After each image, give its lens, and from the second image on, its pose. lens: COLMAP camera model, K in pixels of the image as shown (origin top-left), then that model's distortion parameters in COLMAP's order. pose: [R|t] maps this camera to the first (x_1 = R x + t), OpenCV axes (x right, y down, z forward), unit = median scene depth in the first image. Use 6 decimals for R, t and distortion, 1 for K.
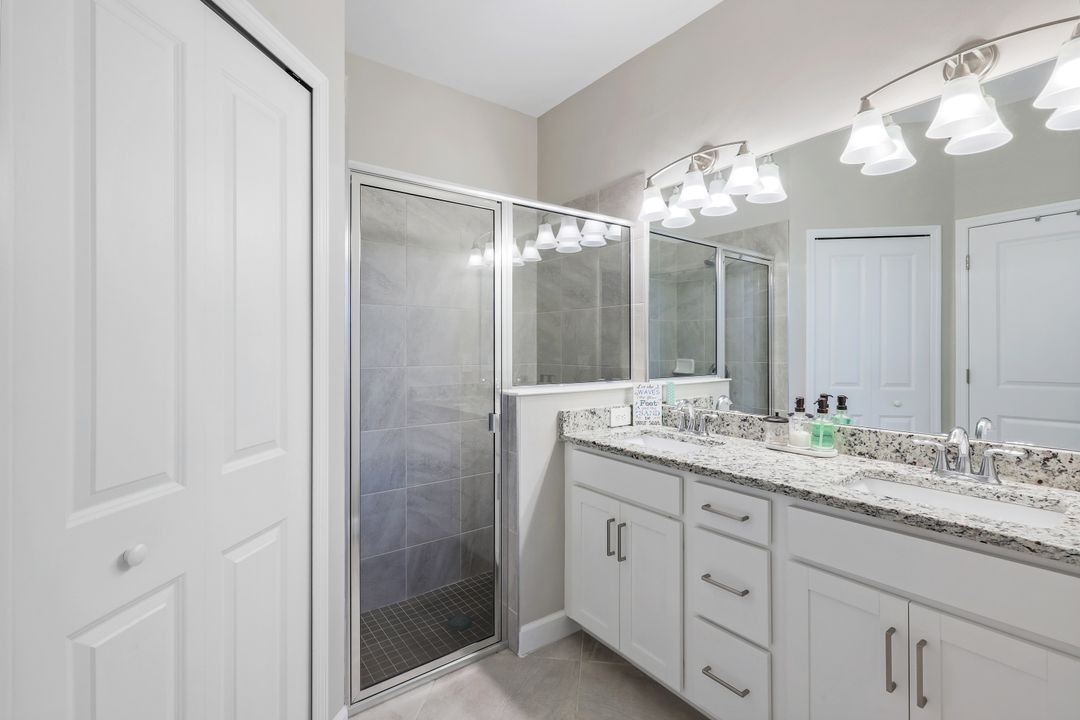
lens RADIAL K [[439.5, 0, 540.4], [0, 439.5, 348.6], [0, 0, 1]] dist [0.001942, 0.000184]
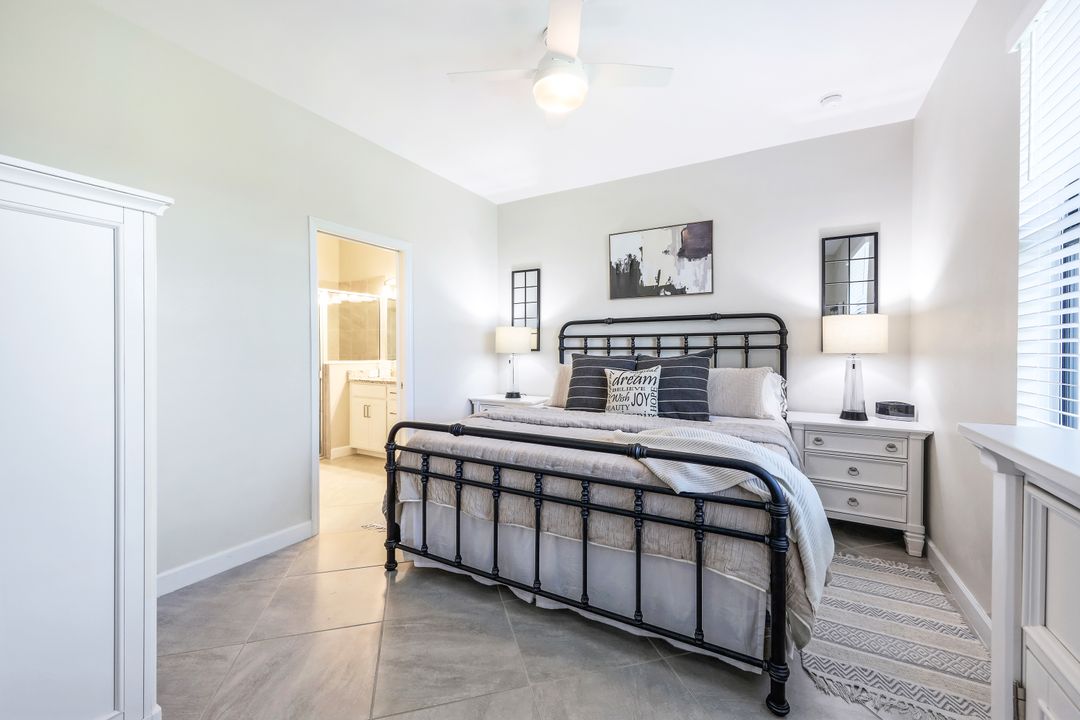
lens RADIAL K [[439.5, 0, 540.4], [0, 439.5, 348.6], [0, 0, 1]] dist [0.001942, 0.000184]
pose [[0.921971, -0.005086, 0.387225, 0.090784], [0.005977, 0.999982, -0.001096, 0.020911], [-0.387213, 0.003325, 0.921984, -1.886293]]
